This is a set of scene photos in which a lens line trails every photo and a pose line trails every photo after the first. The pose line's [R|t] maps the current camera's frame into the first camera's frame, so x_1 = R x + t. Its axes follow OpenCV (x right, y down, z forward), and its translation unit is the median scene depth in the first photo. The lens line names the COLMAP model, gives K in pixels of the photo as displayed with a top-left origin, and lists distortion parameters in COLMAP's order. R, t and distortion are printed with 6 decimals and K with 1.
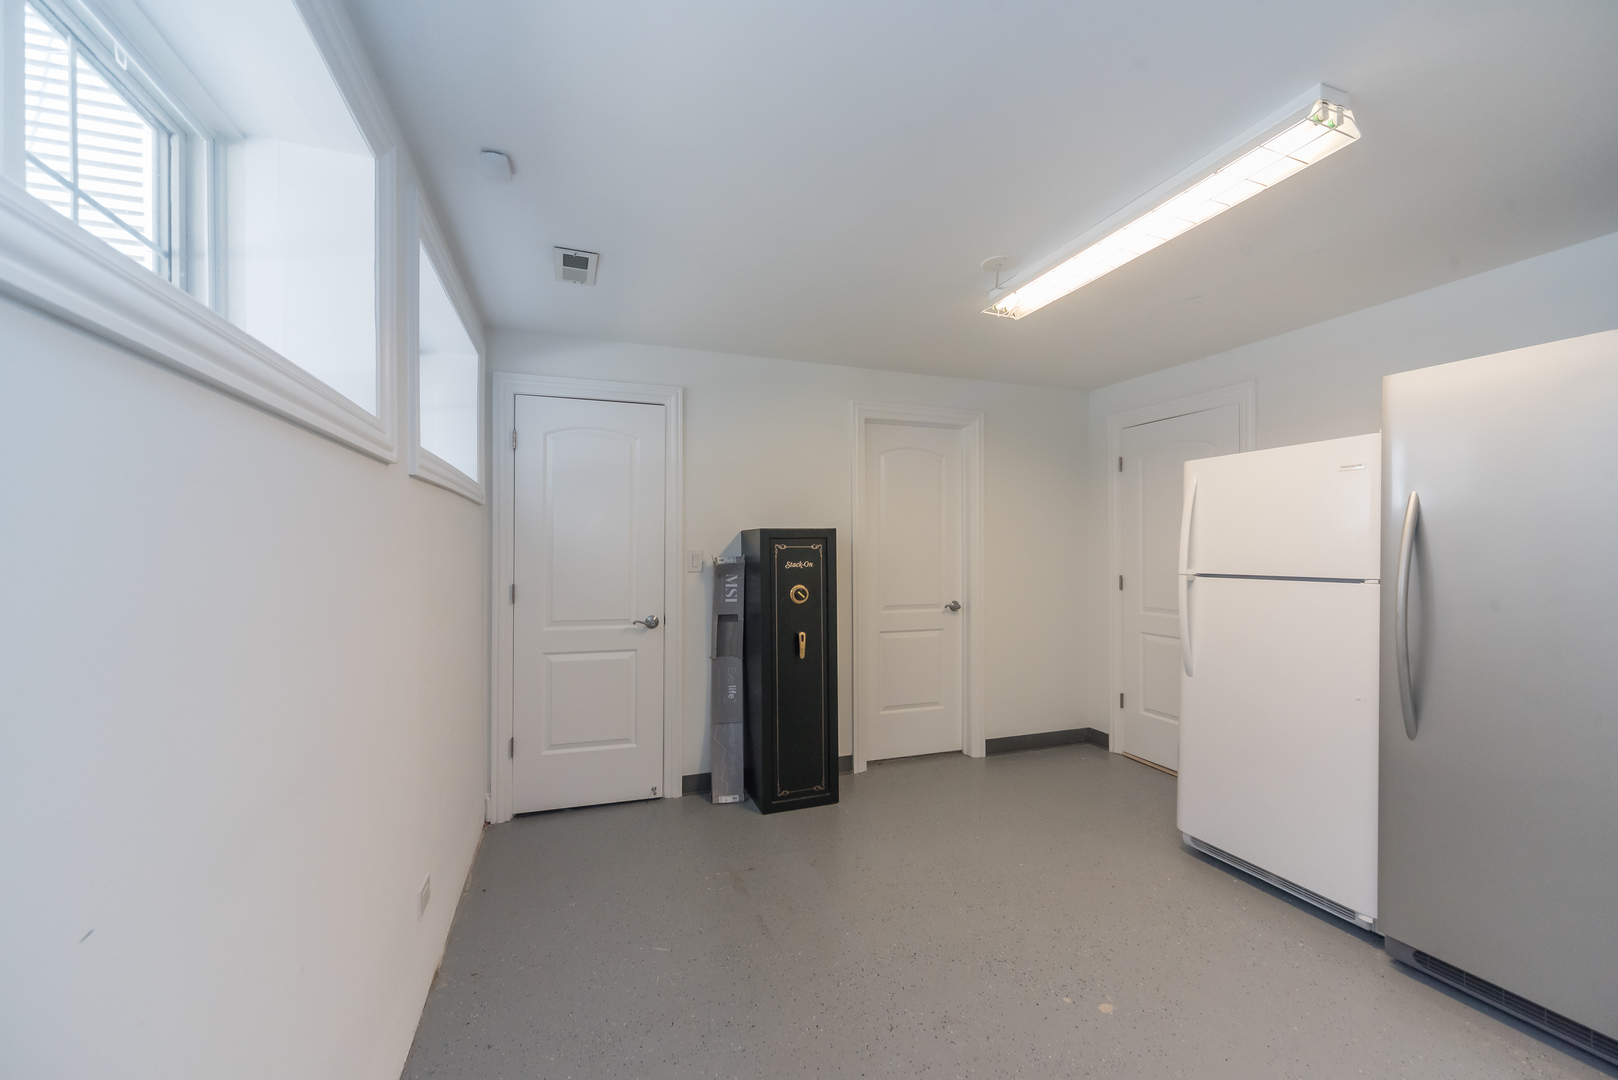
lens RADIAL K [[644.0, 0, 808.8], [0, 644.0, 548.3], [0, 0, 1]] dist [0.006175, -0.000096]
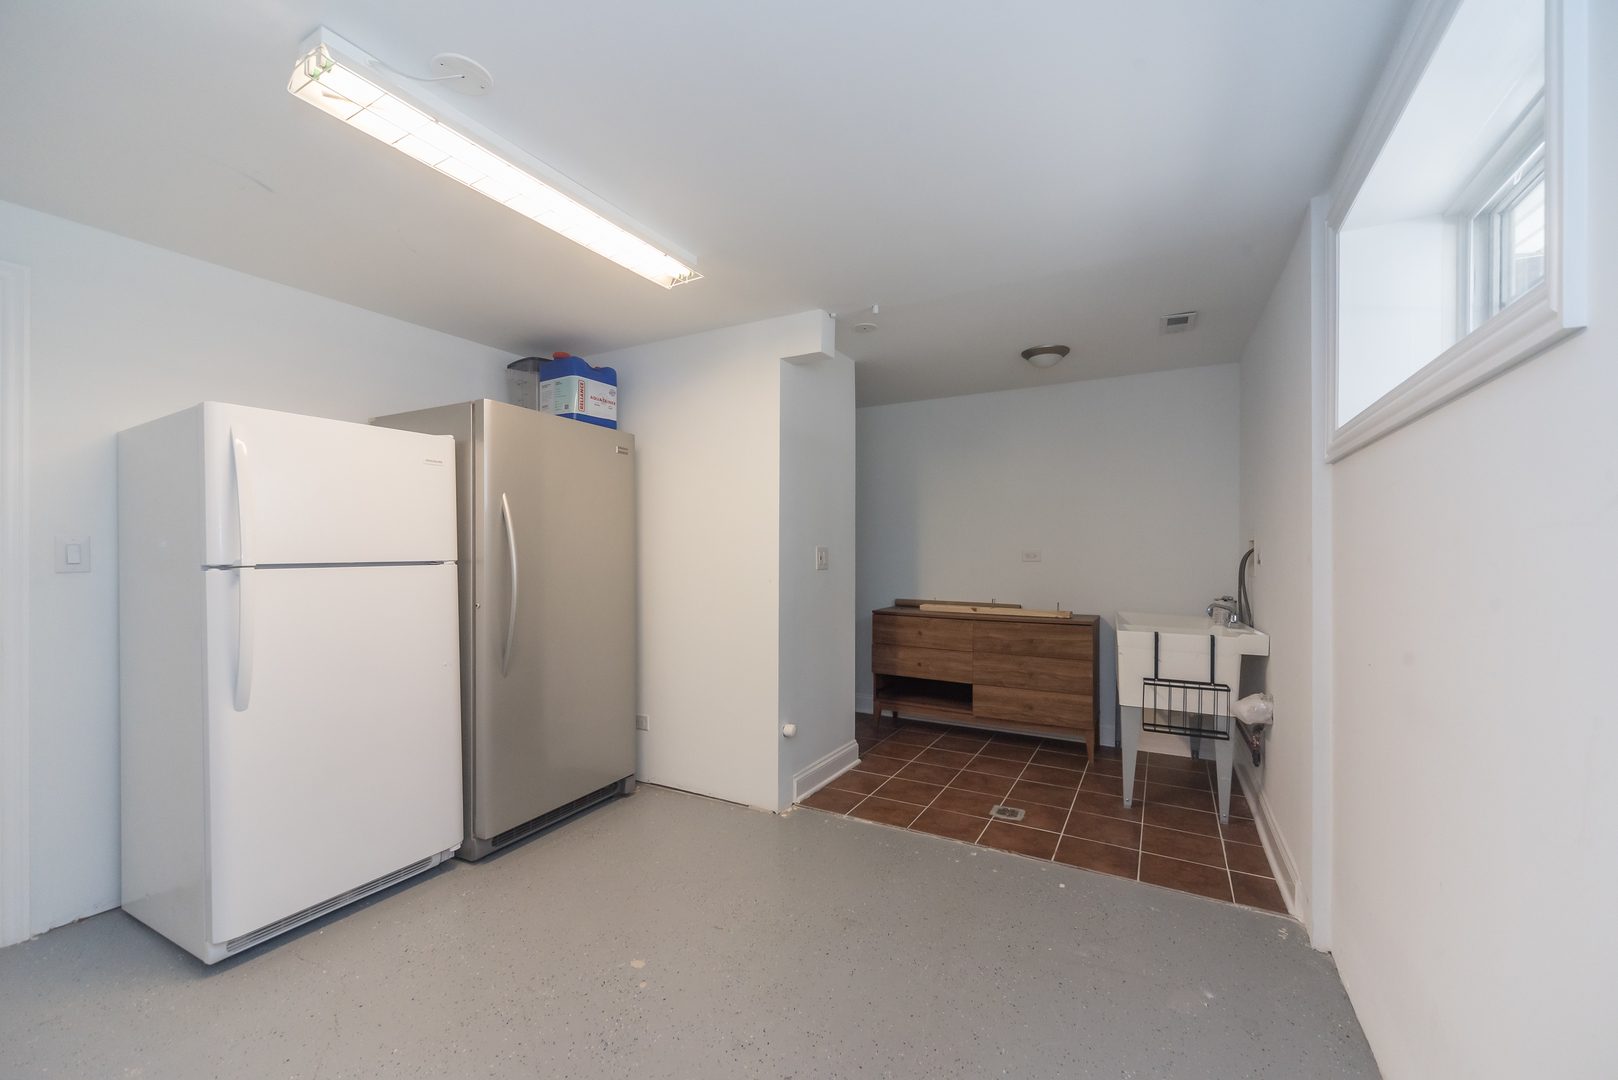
lens RADIAL K [[644.0, 0, 817.4], [0, 644.0, 548.9], [0, 0, 1]] dist [0.006175, -0.000096]
pose [[-0.663690, -0.001055, 0.748007, -0.459184], [-0.002084, 0.999998, -0.000438, 0.027676], [-0.748005, -0.001850, -0.663690, 1.297154]]
